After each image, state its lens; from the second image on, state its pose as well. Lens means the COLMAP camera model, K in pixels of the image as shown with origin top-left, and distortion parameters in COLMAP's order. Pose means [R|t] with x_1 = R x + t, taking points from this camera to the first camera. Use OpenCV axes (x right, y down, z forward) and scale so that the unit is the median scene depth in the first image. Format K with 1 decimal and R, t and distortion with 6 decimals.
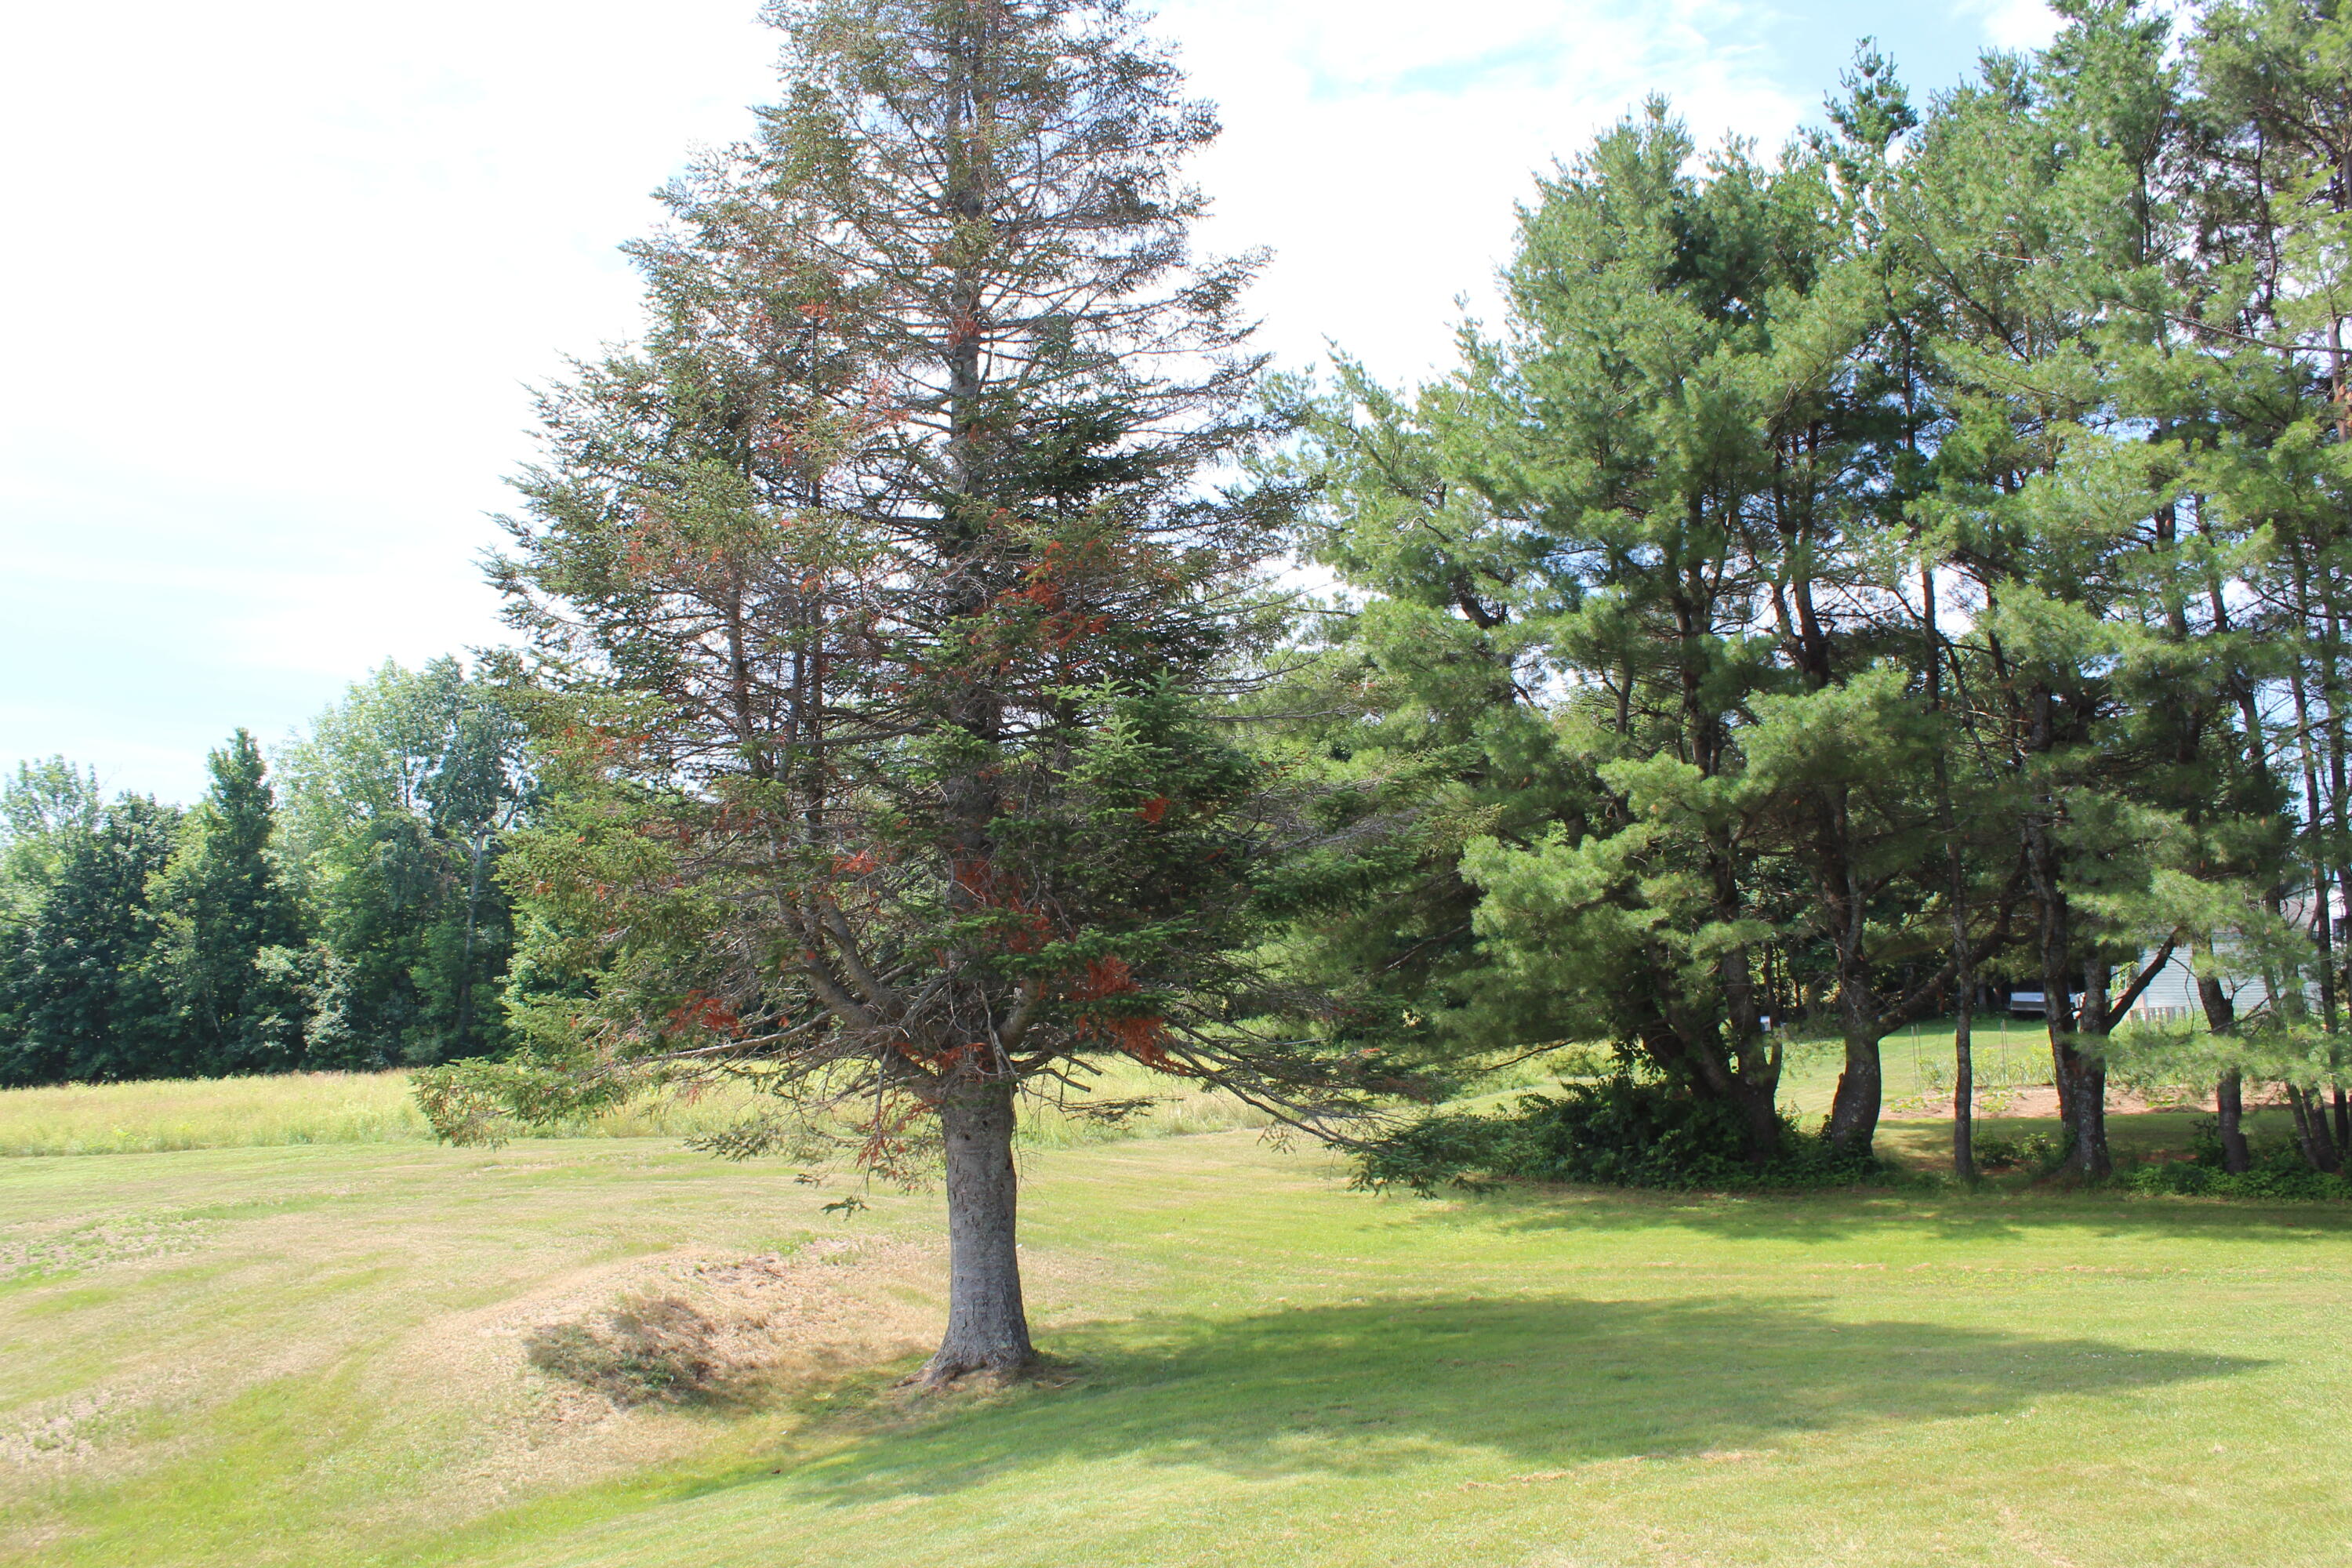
lens RADIAL K [[1970.0, 0, 1173.3], [0, 1970.0, 786.8], [0, 0, 1]] dist [-0.153291, 0.134404]
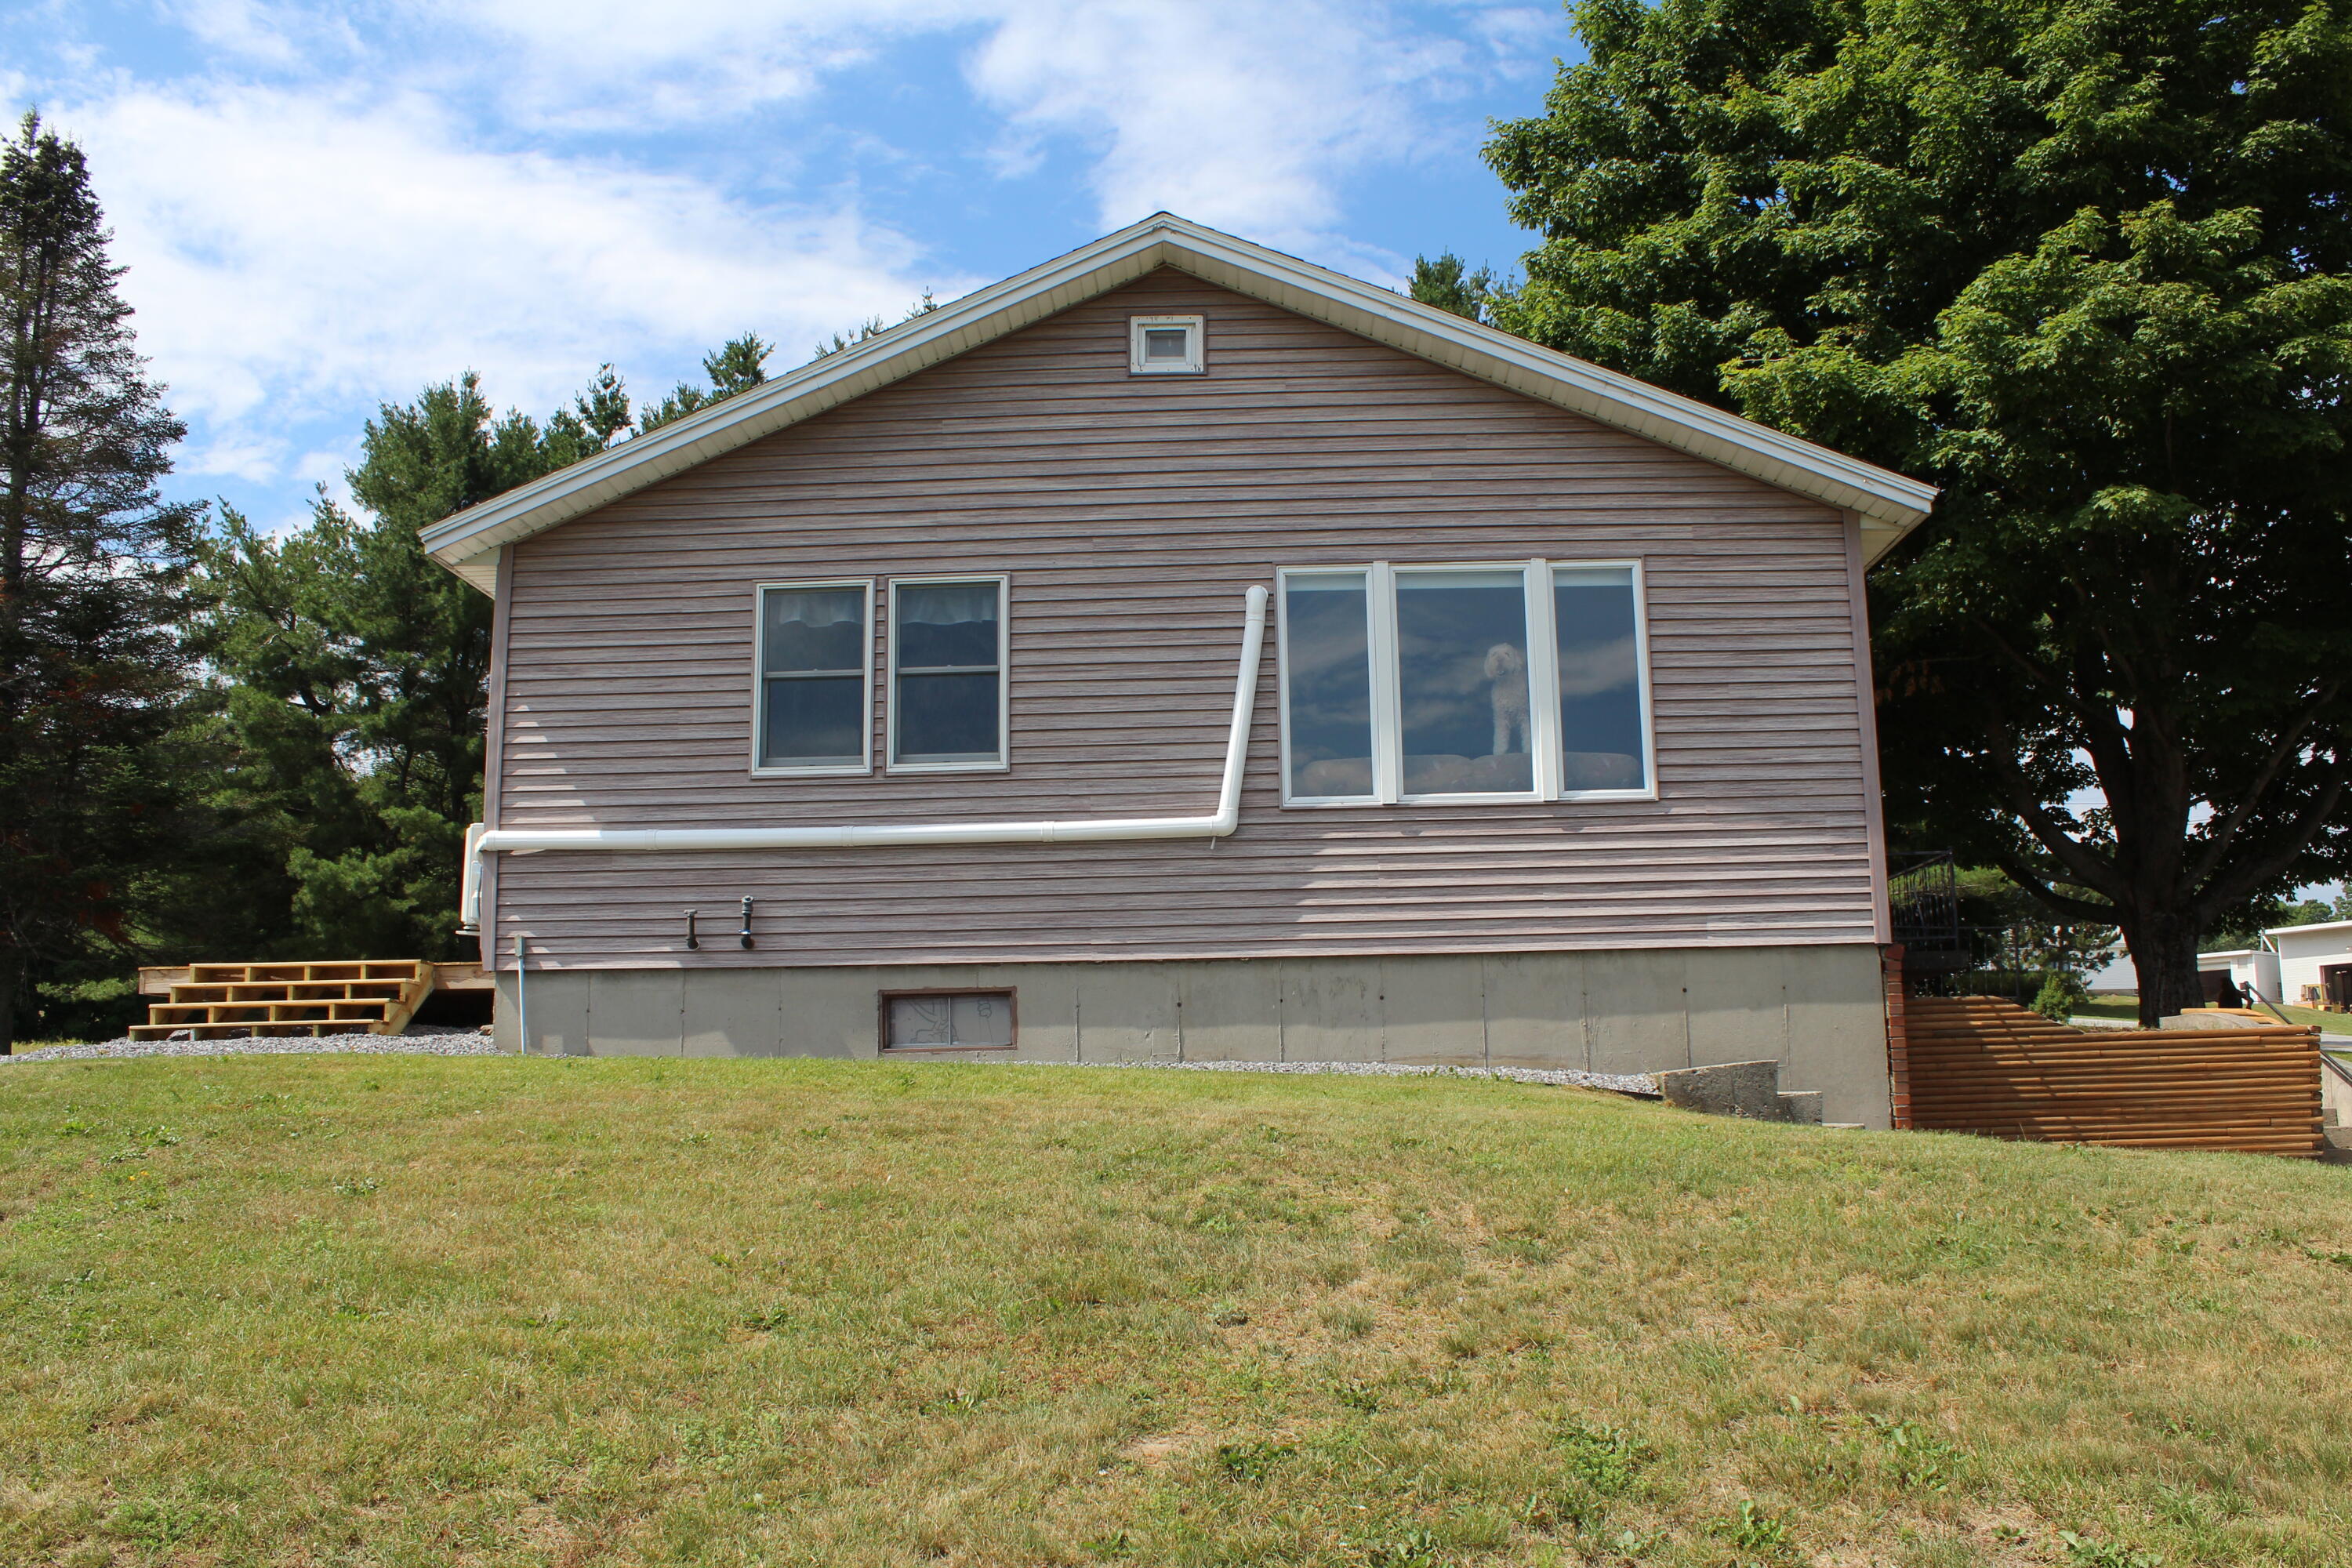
lens RADIAL K [[1970.0, 0, 1170.8], [0, 1970.0, 766.7], [0, 0, 1]] dist [-0.153291, 0.134404]
pose [[0.834601, 0.082242, 0.544682, -0.096108], [-0.058180, 0.996422, -0.061304, 0.011636], [-0.547775, 0.019475, 0.836399, -0.611173]]
